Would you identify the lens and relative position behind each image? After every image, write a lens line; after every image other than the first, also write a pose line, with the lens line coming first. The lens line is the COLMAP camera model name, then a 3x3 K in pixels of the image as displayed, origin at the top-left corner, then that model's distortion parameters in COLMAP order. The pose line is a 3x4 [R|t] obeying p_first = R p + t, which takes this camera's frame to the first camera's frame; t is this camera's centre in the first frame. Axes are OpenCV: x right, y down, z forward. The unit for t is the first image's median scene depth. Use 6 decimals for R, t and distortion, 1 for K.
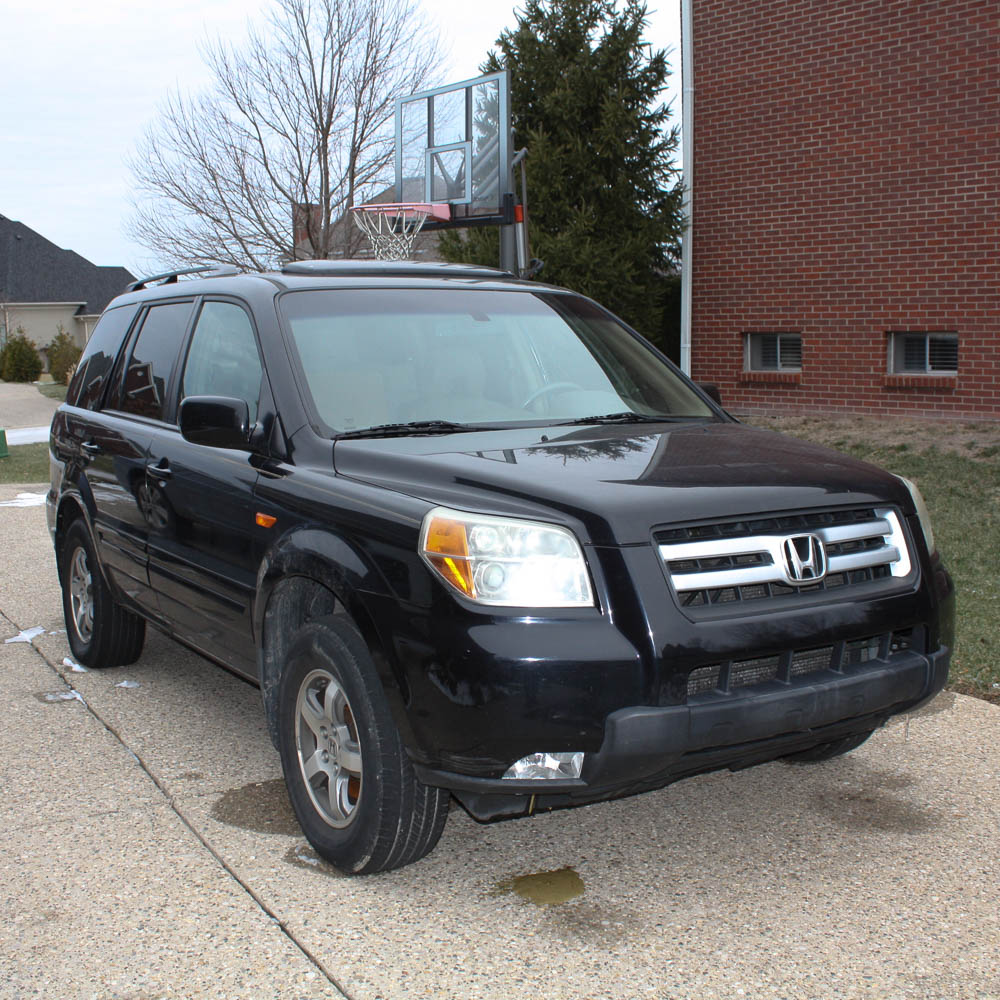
lens RADIAL K [[1288.8, 0, 500.0], [0, 1288.8, 500.0], [0, 0, 1]] dist [-0.163210, 0.125359]
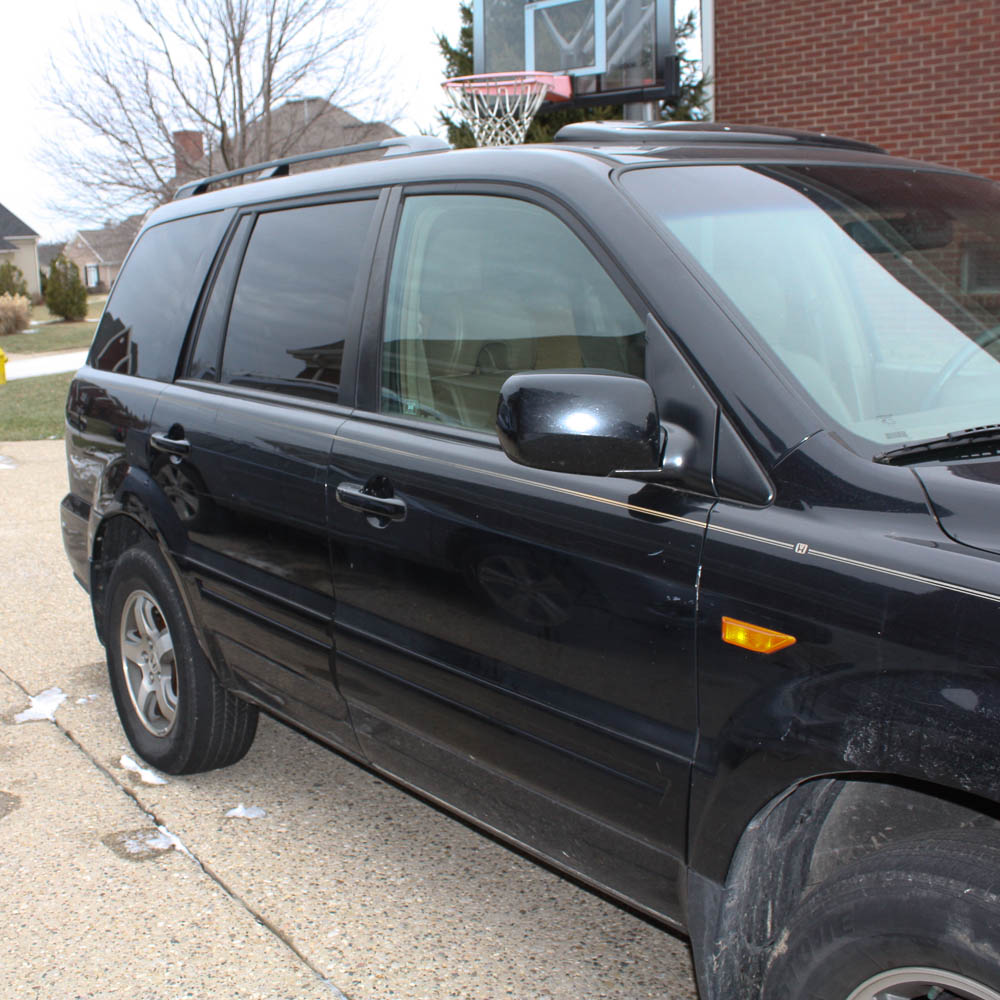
lens RADIAL K [[1303.0, 0, 420.6], [0, 1303.0, 481.1], [0, 0, 1]] dist [-0.177891, 0.177287]
pose [[0.999195, -0.033412, 0.022192, -0.084643], [0.032446, 0.998567, 0.042556, -0.017849], [-0.023582, -0.041802, 0.998848, 0.141688]]
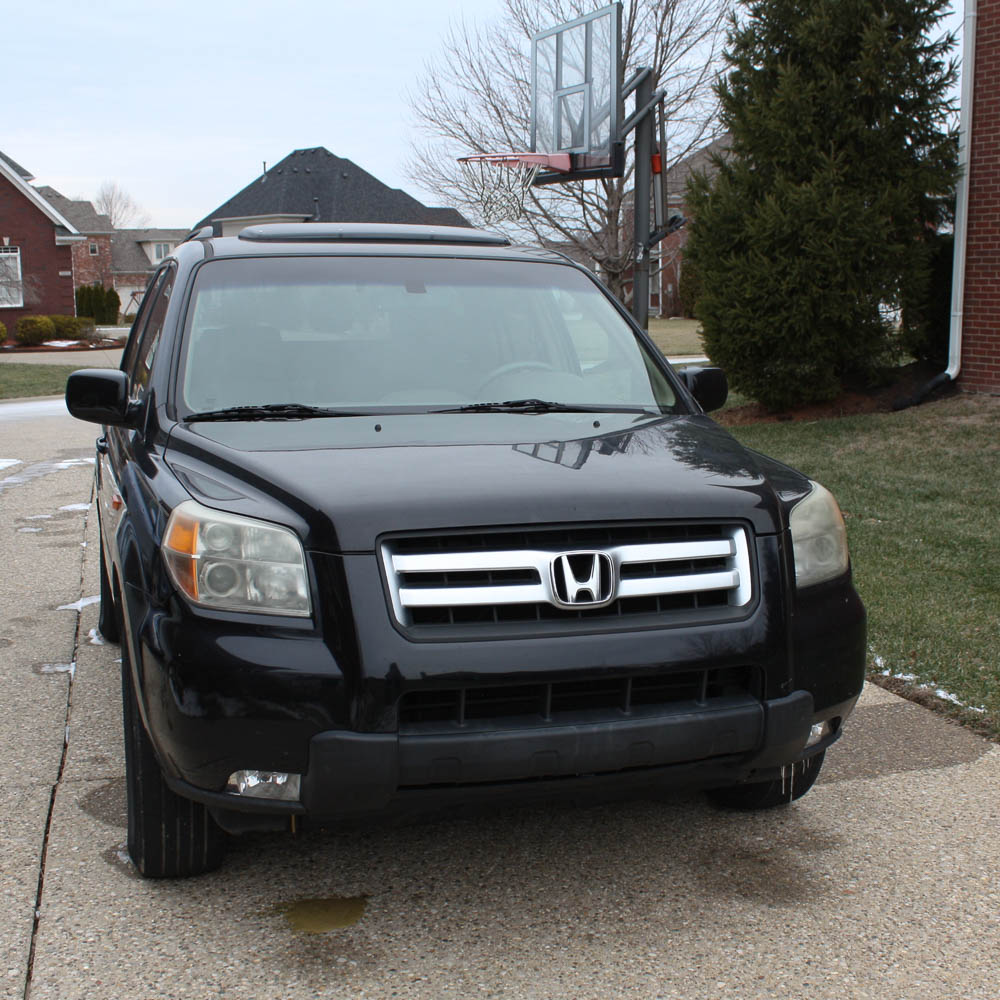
lens RADIAL K [[1413.8, 0, 537.4], [0, 1413.8, 549.3], [0, 0, 1]] dist [-0.159423, 0.126233]
pose [[0.973721, 0.055968, -0.220760, 0.096125], [-0.043444, 0.997180, 0.061186, -0.007311], [0.223562, -0.049987, 0.973407, 0.013607]]
